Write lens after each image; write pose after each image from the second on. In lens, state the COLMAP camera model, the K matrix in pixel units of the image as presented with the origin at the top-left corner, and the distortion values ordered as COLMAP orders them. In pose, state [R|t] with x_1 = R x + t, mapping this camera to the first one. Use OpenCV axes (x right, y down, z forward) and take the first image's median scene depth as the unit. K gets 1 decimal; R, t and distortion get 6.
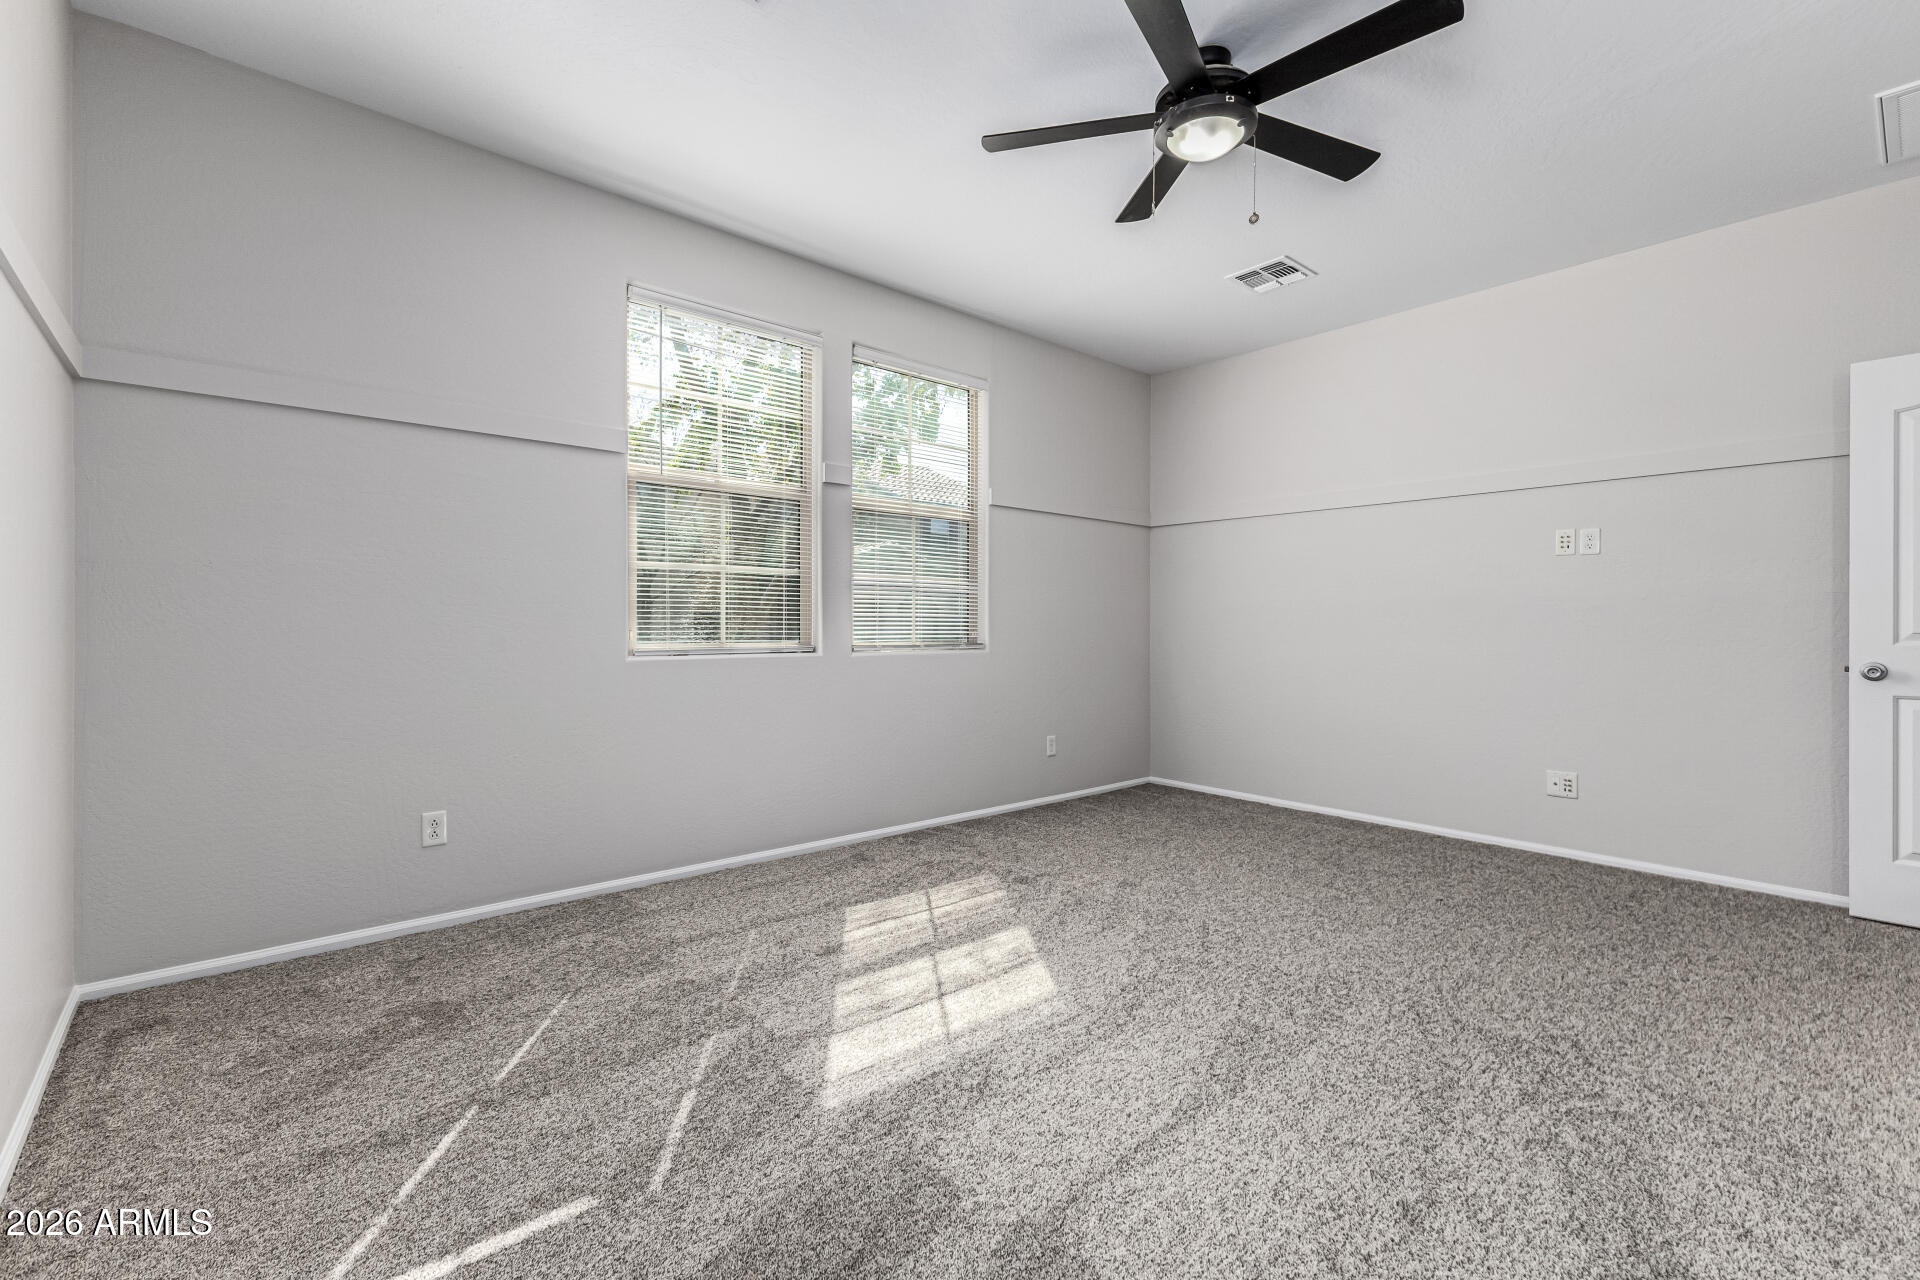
lens RADIAL K [[832.5, 0, 960.1], [0, 832.5, 629.7], [0, 0, 1]] dist [0.010949, 0.000325]
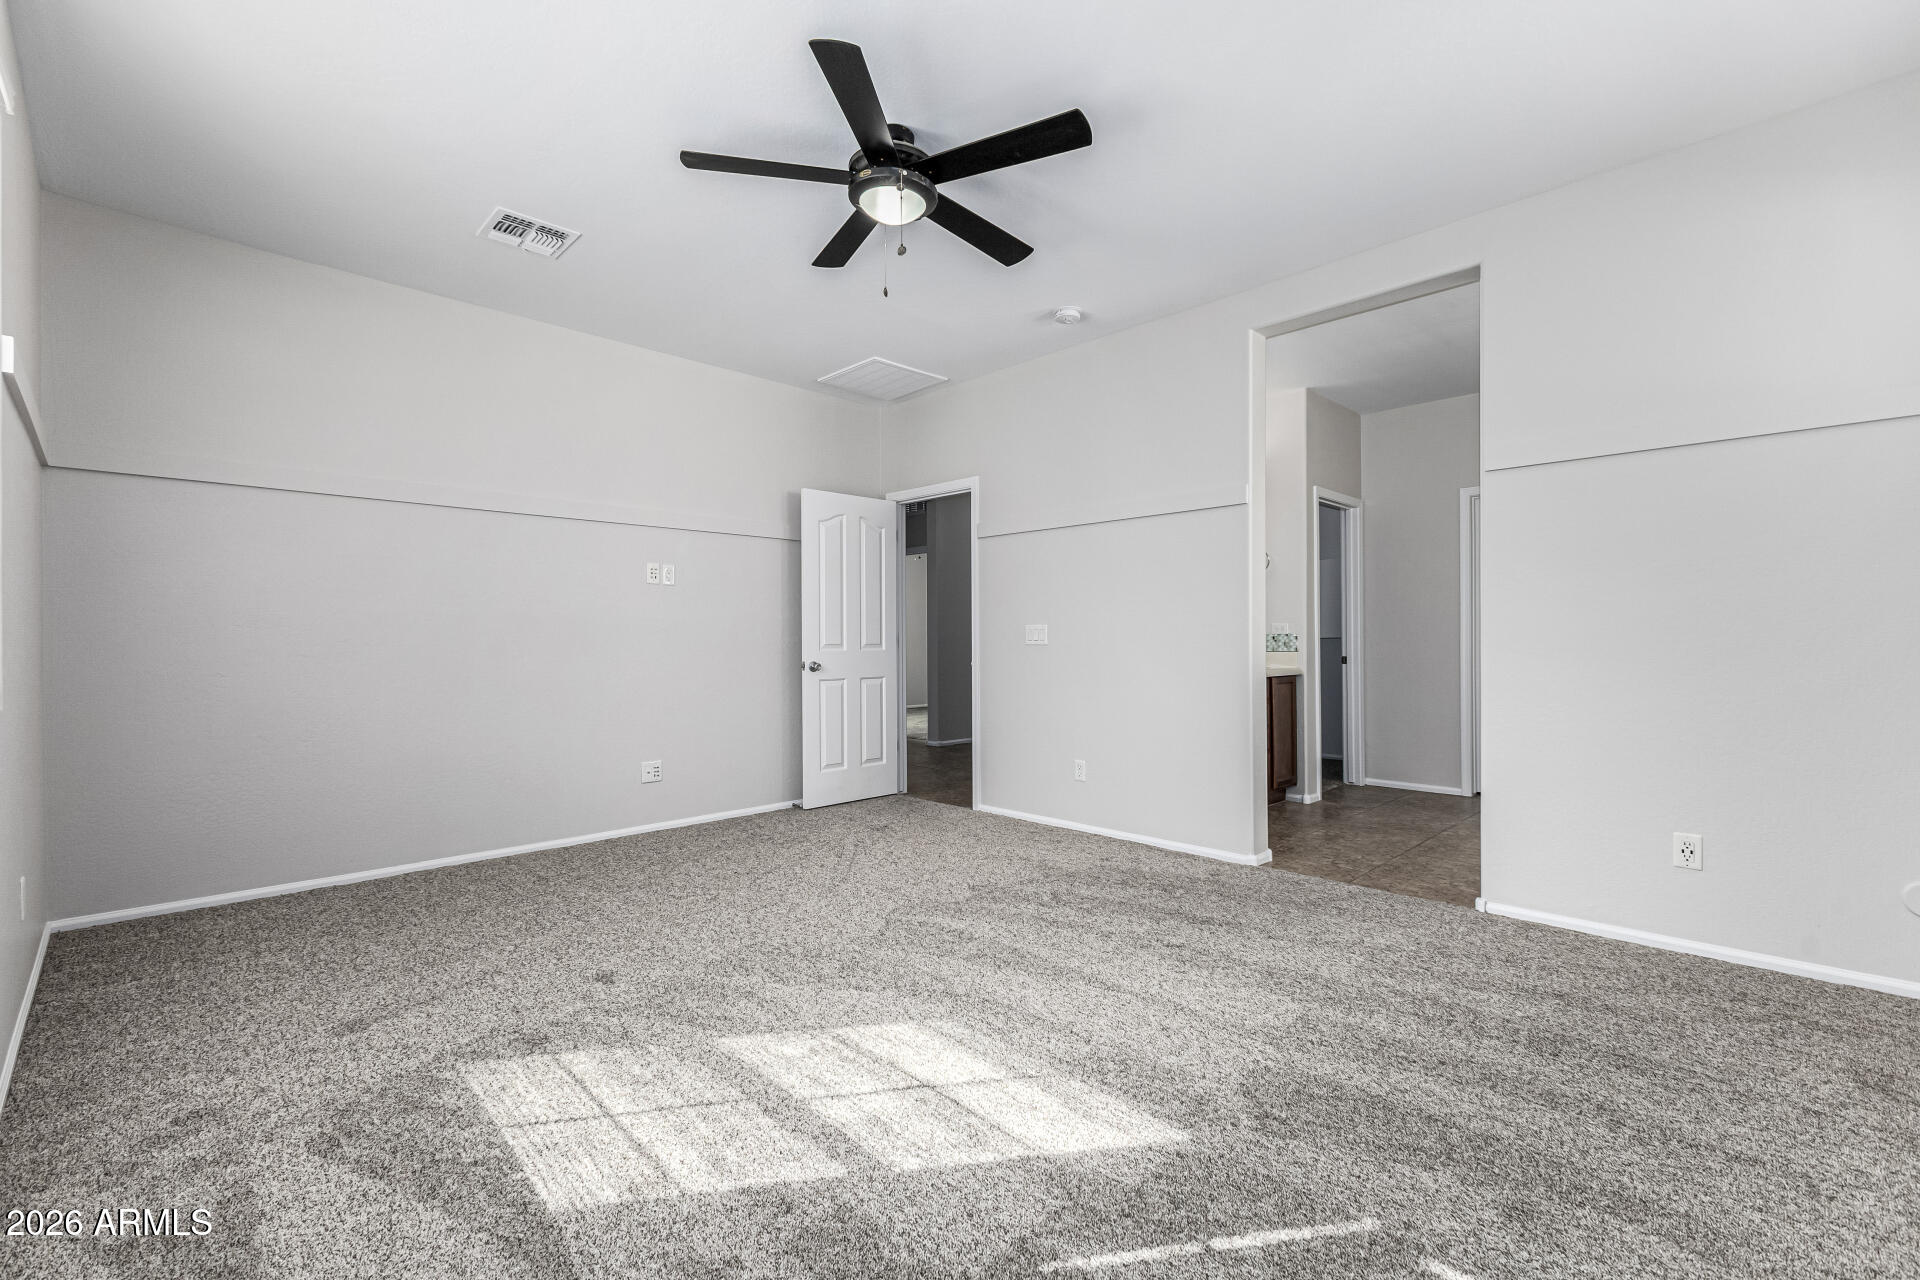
lens RADIAL K [[832.5, 0, 960.1], [0, 832.5, 629.7], [0, 0, 1]] dist [0.010949, 0.000325]
pose [[-0.054212, 0.004719, 0.998518, -0.685060], [0.013792, 0.999897, -0.003977, -0.015731], [-0.998434, 0.013556, -0.054271, 0.801103]]
